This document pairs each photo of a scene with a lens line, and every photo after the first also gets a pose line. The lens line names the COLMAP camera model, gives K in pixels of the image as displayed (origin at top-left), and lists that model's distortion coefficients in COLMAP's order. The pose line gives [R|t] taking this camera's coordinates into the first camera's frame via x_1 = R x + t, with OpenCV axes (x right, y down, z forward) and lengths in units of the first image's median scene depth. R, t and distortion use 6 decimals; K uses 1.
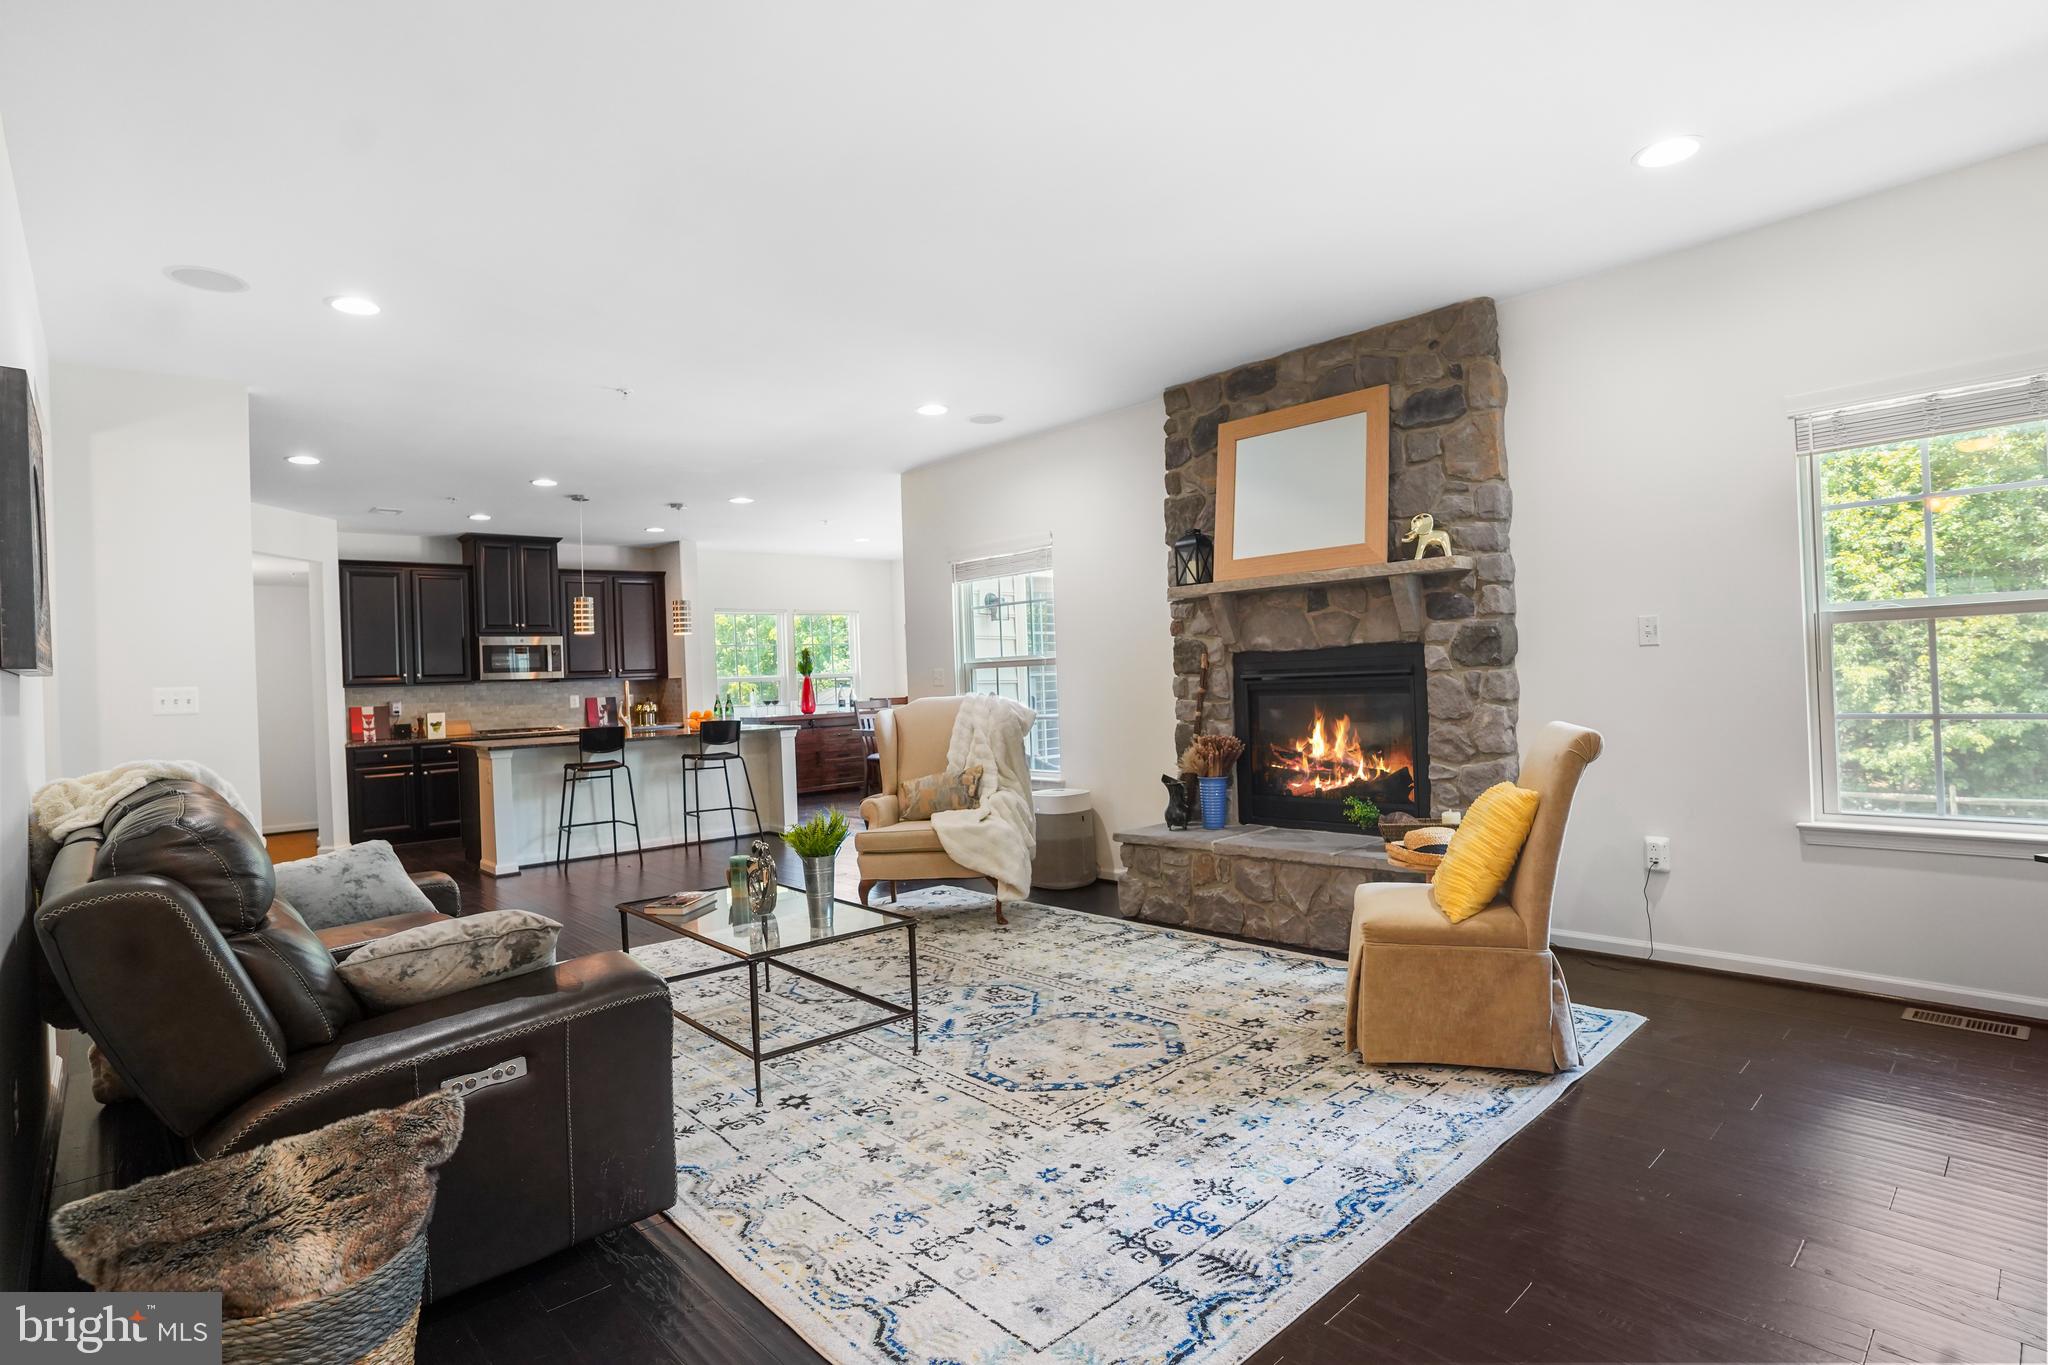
lens RADIAL K [[1022.3, 0, 1045.6], [0, 1022.3, 683.8], [0, 0, 1]] dist [-0.056923, 0.010921]
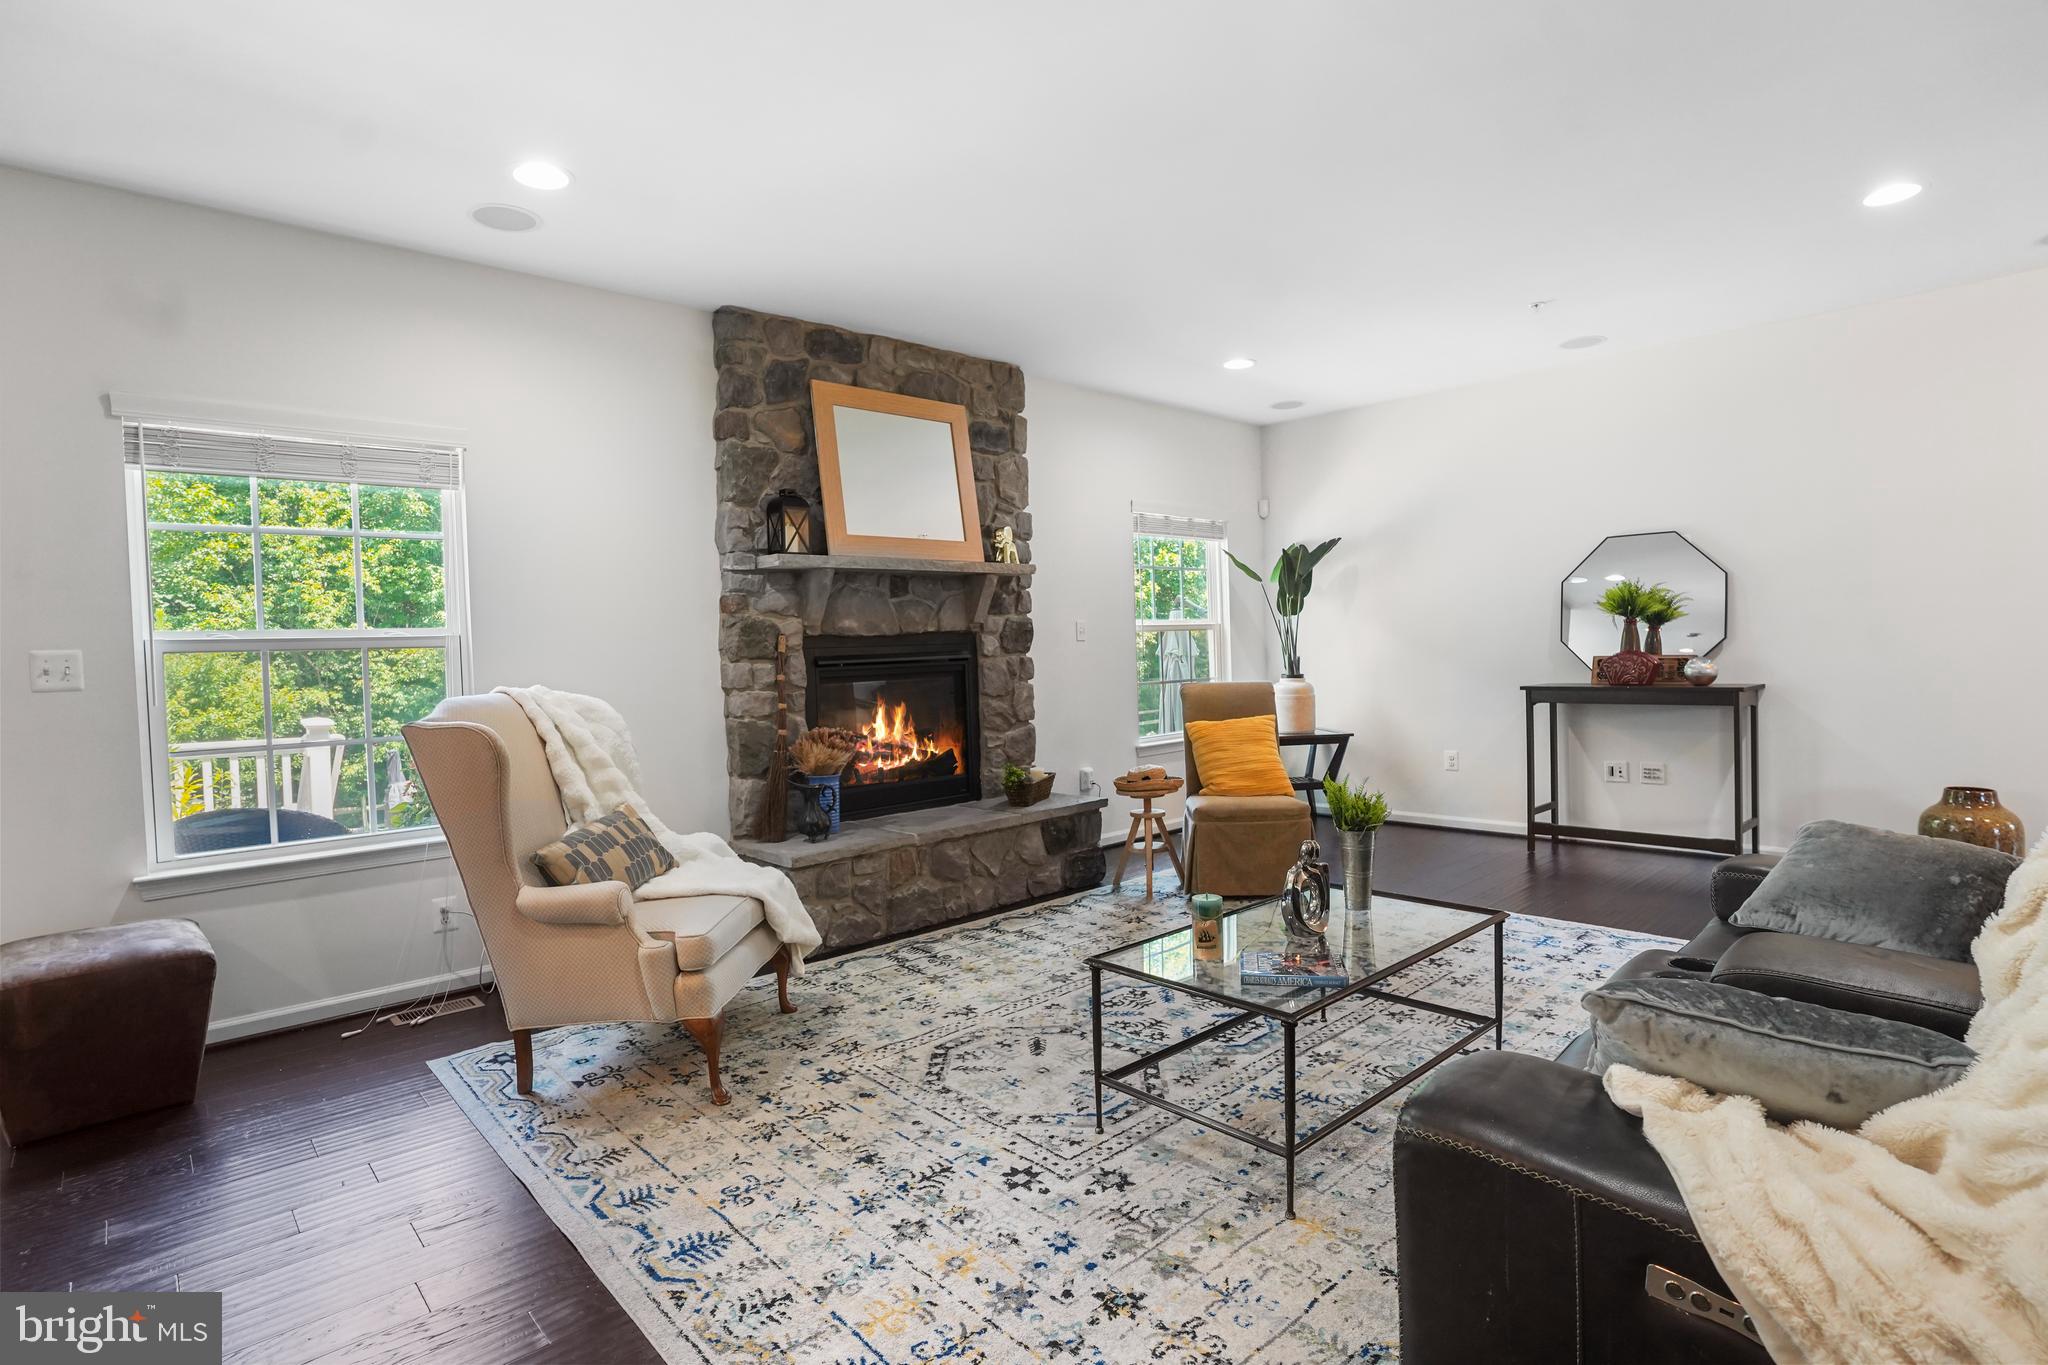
lens RADIAL K [[1022.3, 0, 1013.5], [0, 1022.3, 675.9], [0, 0, 1]] dist [-0.056923, 0.010921]
pose [[0.017501, 0.012495, 0.999769, -0.757387], [0.036571, 0.999245, -0.013129, 0.024718], [-0.999178, 0.036792, 0.017031, 0.867819]]
